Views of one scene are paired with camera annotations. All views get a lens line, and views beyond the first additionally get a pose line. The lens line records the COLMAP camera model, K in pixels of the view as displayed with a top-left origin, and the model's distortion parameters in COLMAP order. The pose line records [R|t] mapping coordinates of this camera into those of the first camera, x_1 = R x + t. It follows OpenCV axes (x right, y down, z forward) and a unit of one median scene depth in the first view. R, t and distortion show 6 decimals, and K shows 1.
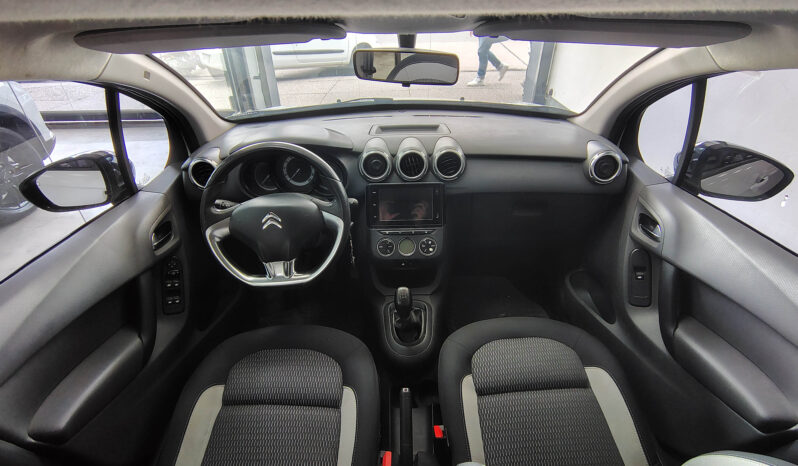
lens RADIAL K [[380.8, 0, 399.0], [0, 380.8, 233.0], [0, 0, 1]] dist [-0.002184, 0.000163]
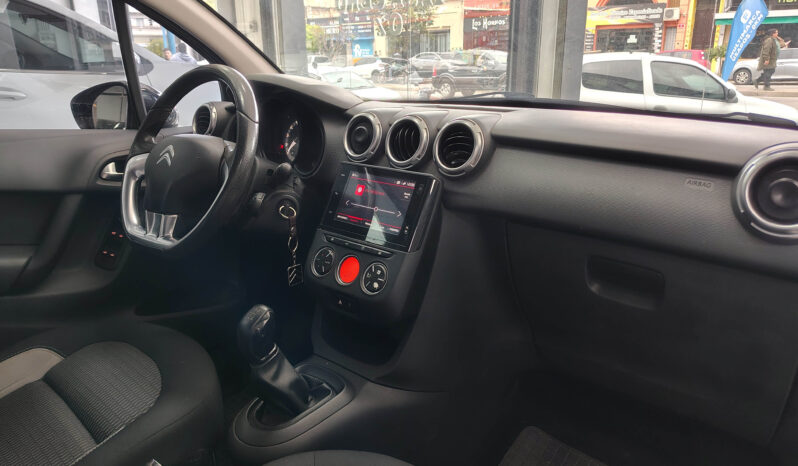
lens RADIAL K [[567.3, 0, 400.0], [0, 567.3, 235.5], [0, 0, 1]] dist [0.054048, -0.072681]
pose [[0.736928, 0.201934, -0.645104, 0.646123], [-0.375031, 0.916128, -0.141641, 0.083786], [0.562396, 0.346313, 0.750852, 0.408054]]
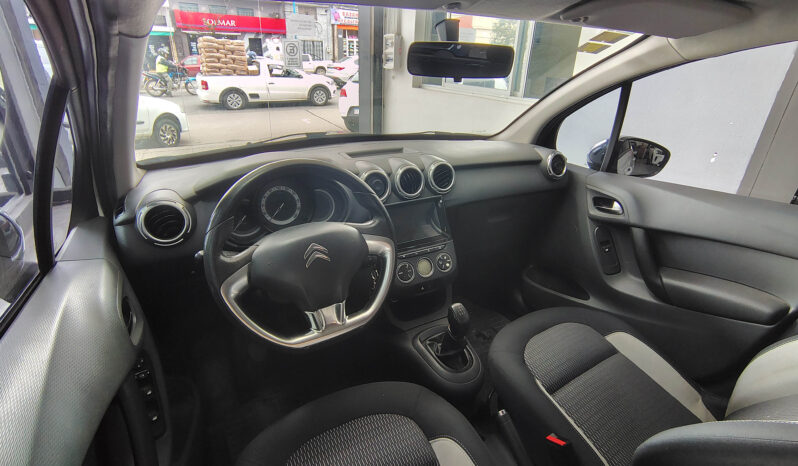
lens RADIAL K [[387.3, 0, 399.0], [0, 387.3, 233.0], [0, 0, 1]] dist [-0.007140, -0.000775]
pose [[0.879771, -0.164054, 0.446195, -0.459364], [0.237710, 0.964620, -0.114032, 0.049896], [-0.411701, 0.206386, 0.887641, 0.191148]]
